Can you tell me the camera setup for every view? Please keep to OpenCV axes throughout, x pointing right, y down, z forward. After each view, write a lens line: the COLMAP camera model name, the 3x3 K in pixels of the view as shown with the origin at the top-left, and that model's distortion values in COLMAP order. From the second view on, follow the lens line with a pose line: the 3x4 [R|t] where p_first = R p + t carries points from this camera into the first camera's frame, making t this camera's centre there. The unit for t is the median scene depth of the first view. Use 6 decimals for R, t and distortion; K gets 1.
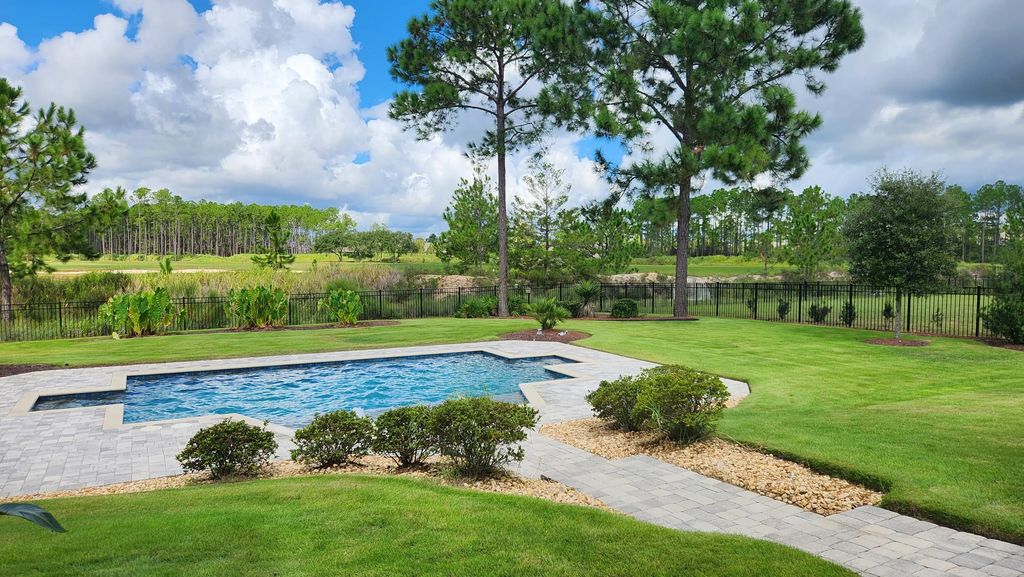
lens RADIAL K [[689.7, 0, 520.7], [0, 689.7, 287.0], [0, 0, 1]] dist [0.081276, -0.077950]
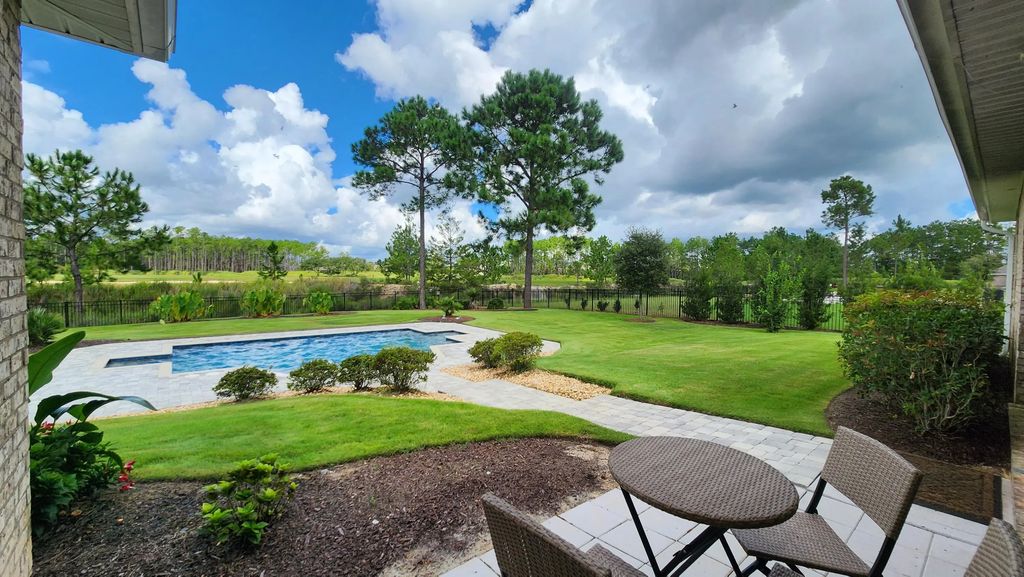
lens RADIAL K [[422.2, 0, 510.5], [0, 422.2, 283.7], [0, 0, 1]] dist [0.001152, 0.000228]
pose [[0.984903, 0.004760, 0.173044, 0.006698], [-0.000740, 0.999729, -0.023287, 0.006274], [-0.173108, 0.022807, 0.984639, -0.029150]]
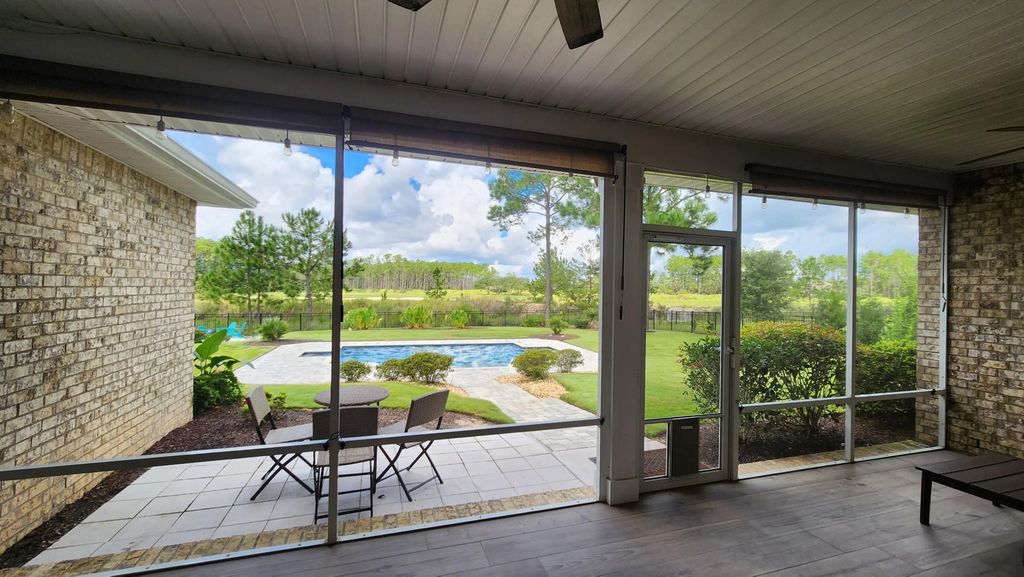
lens RADIAL K [[430.2, 0, 512.0], [0, 430.2, 288.5], [0, 0, 1]] dist [0.000354, 0.000064]
pose [[0.973974, 0.010504, -0.226418, 0.153531], [-0.022188, 0.998546, -0.049124, 0.000290], [0.225572, 0.052869, 0.972791, -0.121991]]
